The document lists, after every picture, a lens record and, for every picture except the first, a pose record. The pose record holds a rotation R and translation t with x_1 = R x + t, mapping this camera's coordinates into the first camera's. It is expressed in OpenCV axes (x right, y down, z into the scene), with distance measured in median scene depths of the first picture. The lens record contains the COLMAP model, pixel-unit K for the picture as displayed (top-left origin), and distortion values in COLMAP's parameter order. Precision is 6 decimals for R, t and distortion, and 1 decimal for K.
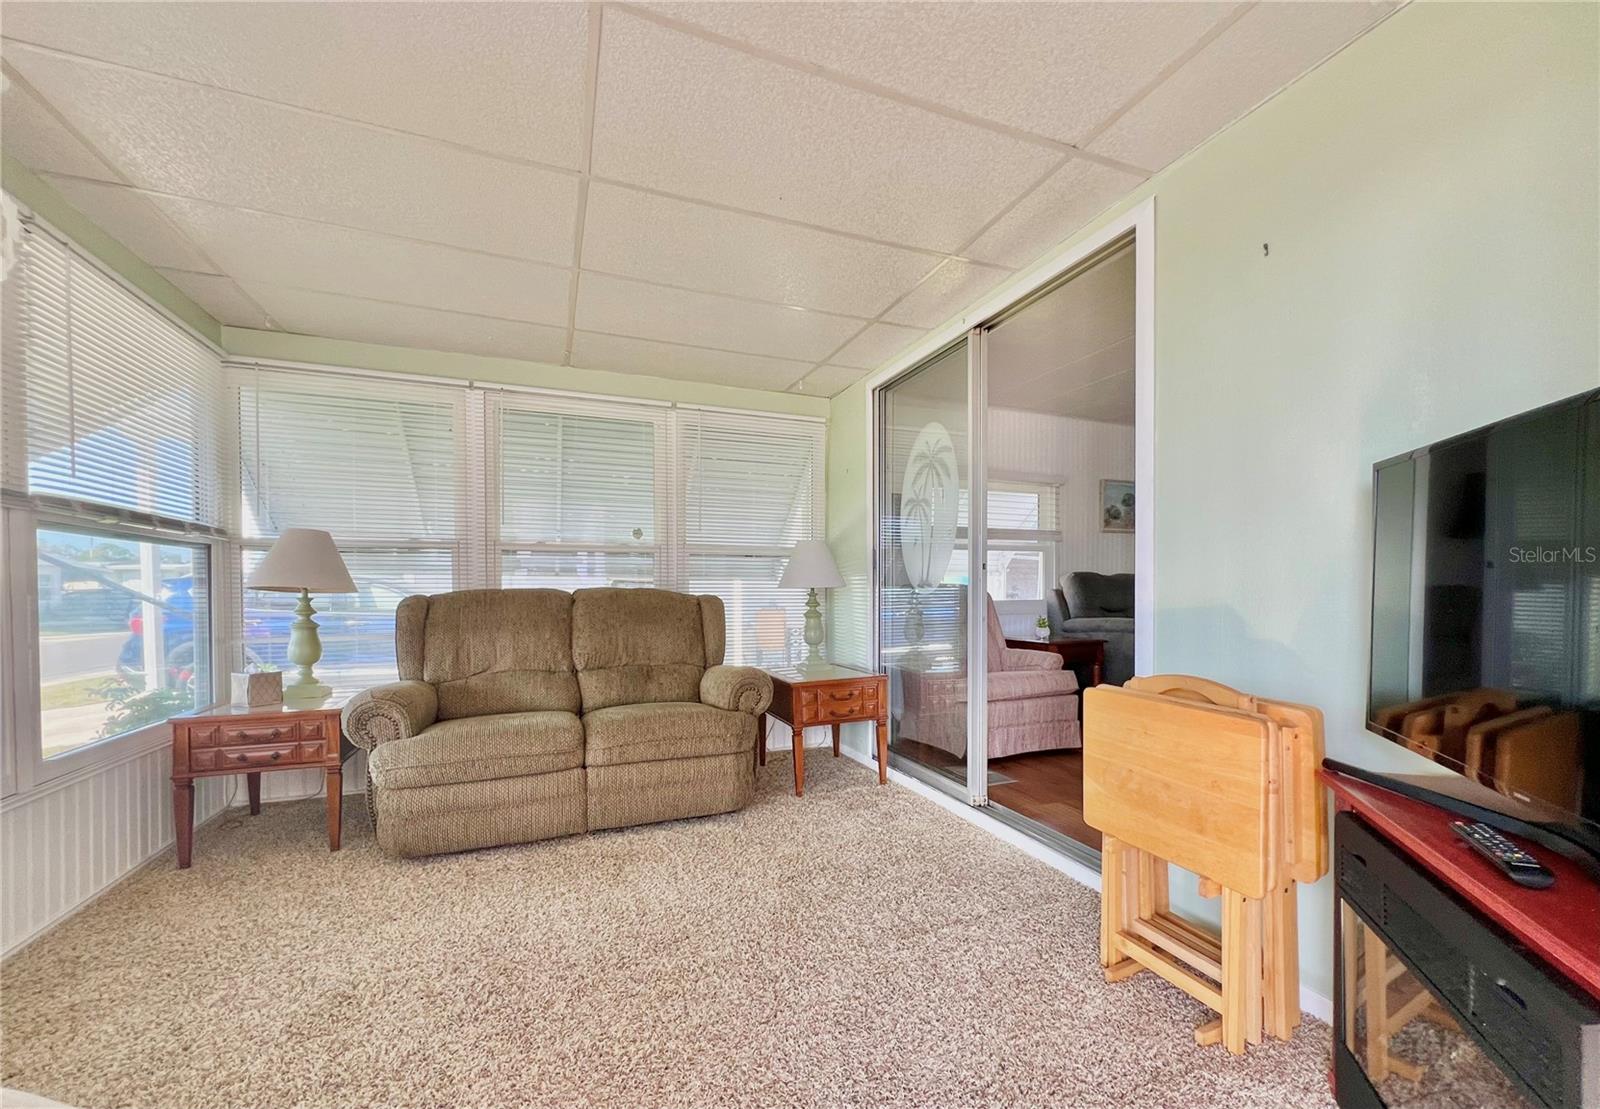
lens RADIAL K [[646.2, 0, 826.2], [0, 646.2, 629.5], [0, 0, 1]] dist [-0.000935, -0.000133]
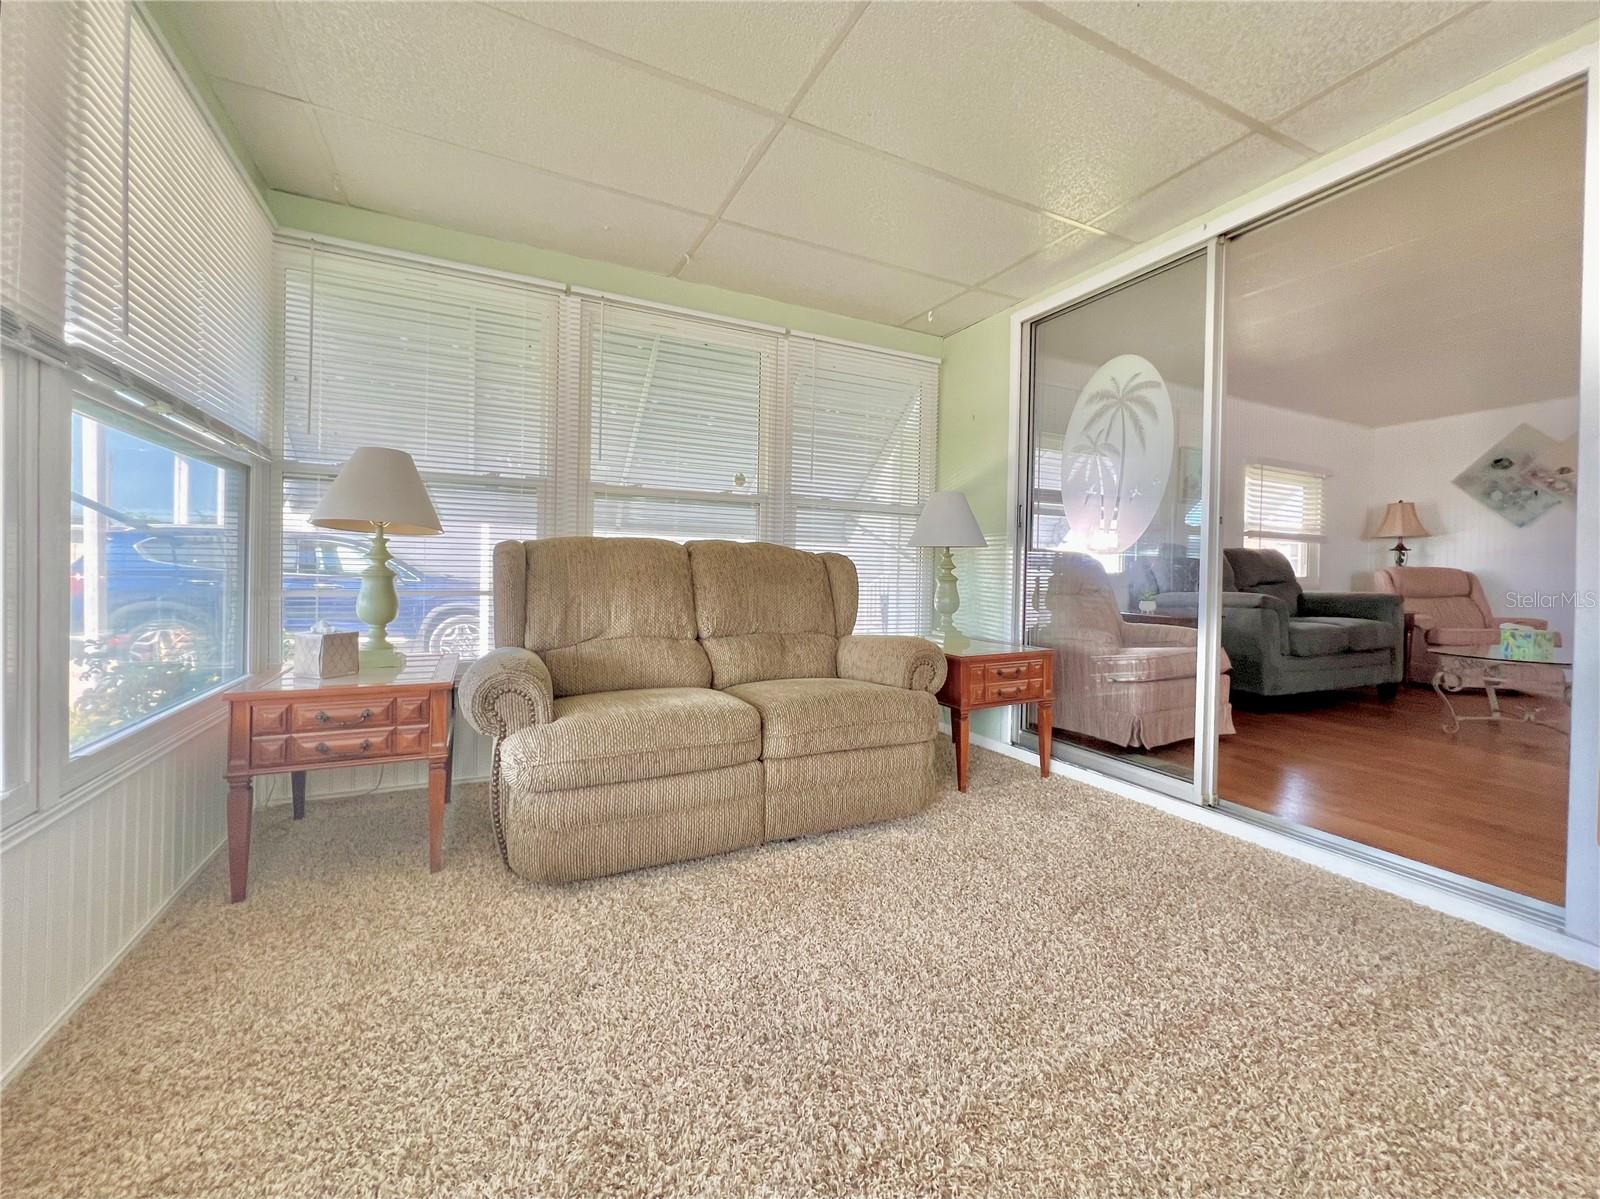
lens RADIAL K [[637.7, 0, 803.1], [0, 637.7, 599.9], [0, 0, 1]] dist [-0.001029, -0.000256]
pose [[0.998065, 0.018218, 0.059454, -0.347681], [-0.017494, 0.999766, -0.012687, 0.026320], [-0.059672, 0.011622, 0.998150, 0.209328]]
